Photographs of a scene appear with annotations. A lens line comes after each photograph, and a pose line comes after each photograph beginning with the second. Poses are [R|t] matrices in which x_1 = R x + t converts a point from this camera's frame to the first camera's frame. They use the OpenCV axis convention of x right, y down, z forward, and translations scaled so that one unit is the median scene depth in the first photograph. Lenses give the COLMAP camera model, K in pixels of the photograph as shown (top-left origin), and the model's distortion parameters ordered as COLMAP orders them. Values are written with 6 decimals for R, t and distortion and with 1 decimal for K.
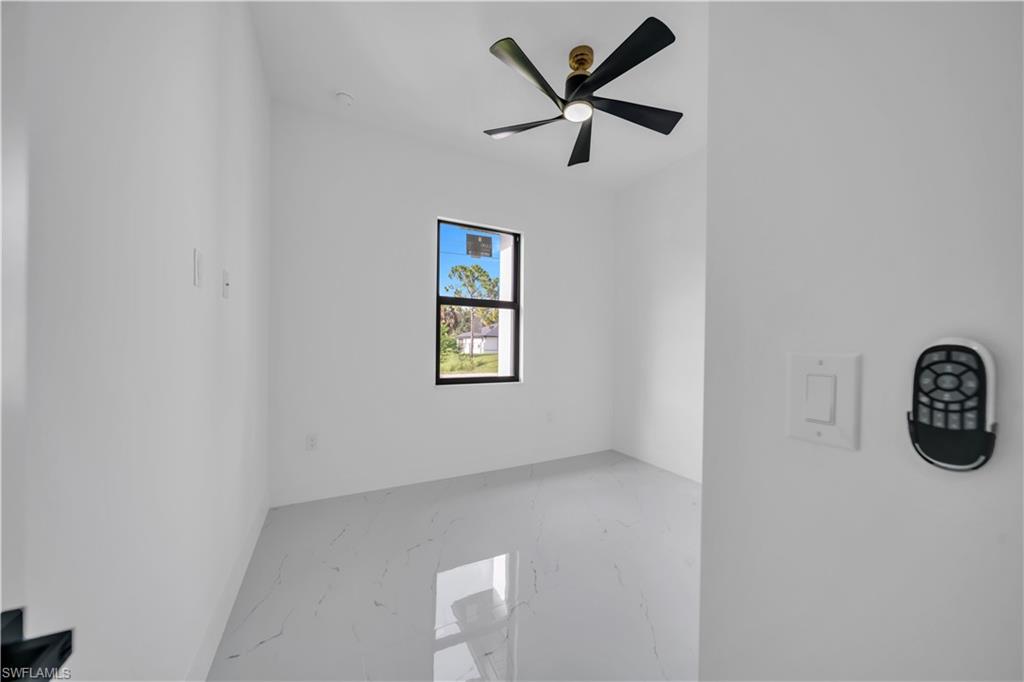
lens RADIAL K [[353.9, 0, 507.8], [0, 353.9, 344.1], [0, 0, 1]] dist [-0.000474, -0.000882]
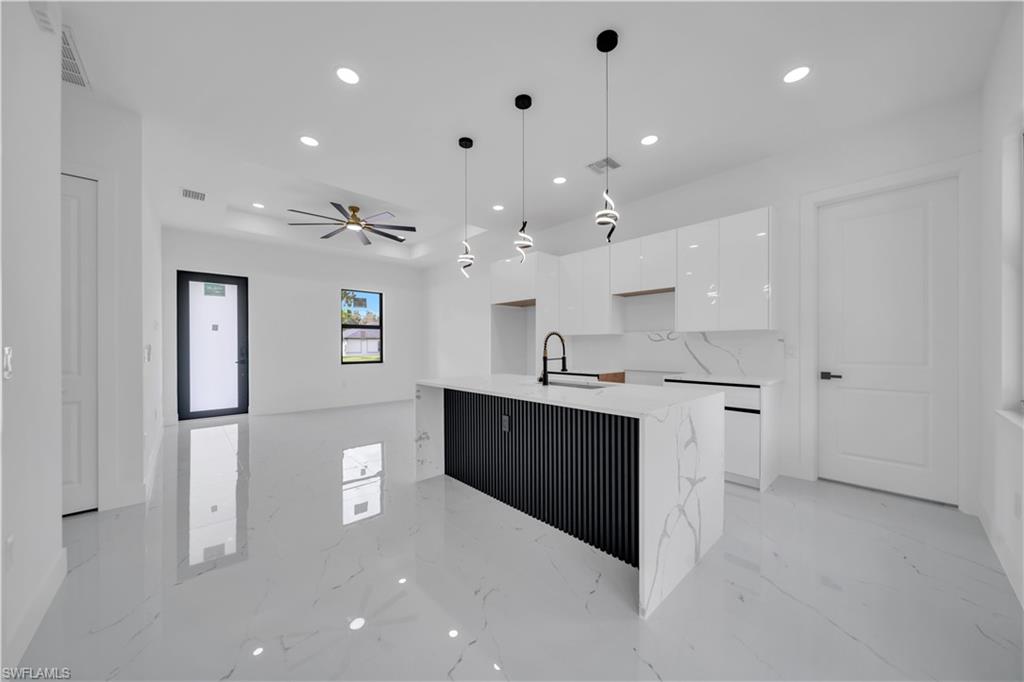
lens RADIAL K [[353.9, 0, 514.3], [0, 353.9, 345.4], [0, 0, 1]] dist [-0.000474, -0.000882]
pose [[0.965014, -0.018241, 0.261565, 0.253776], [0.019036, 0.999819, -0.000508, 0.017933], [-0.261508, 0.005469, 0.965186, -1.345683]]
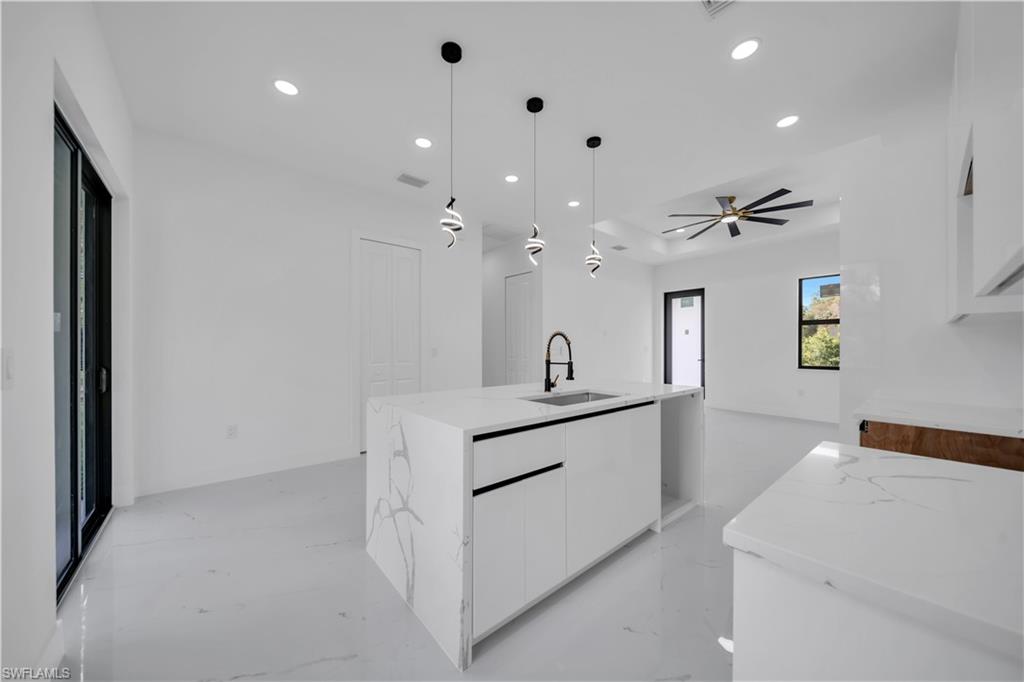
lens RADIAL K [[353.9, 0, 514.7], [0, 353.9, 345.6], [0, 0, 1]] dist [-0.000474, -0.000882]
pose [[0.221143, -0.018393, -0.975068, 1.220223], [-0.000059, 0.999822, -0.018874, 0.028496], [0.975241, 0.004232, 0.221102, -0.823024]]
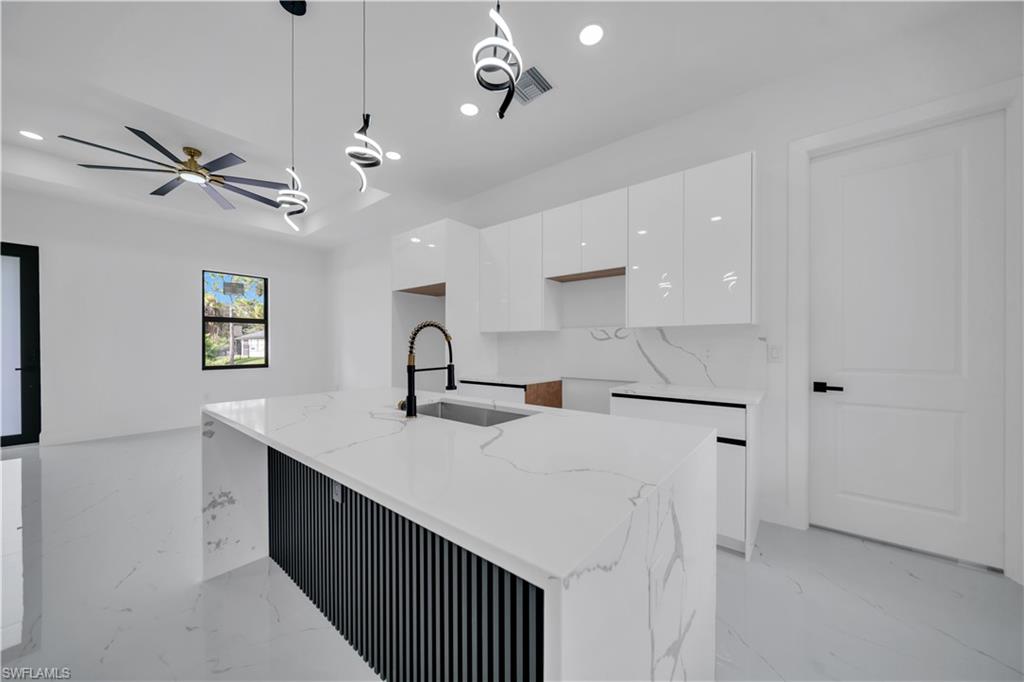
lens RADIAL K [[353.9, 0, 513.0], [0, 353.9, 344.9], [0, 0, 1]] dist [-0.000474, -0.000882]
pose [[0.920182, -0.016403, 0.391146, 0.472648], [0.017134, 0.999852, 0.001621, 0.019526], [-0.391115, 0.005210, 0.920327, -1.056478]]
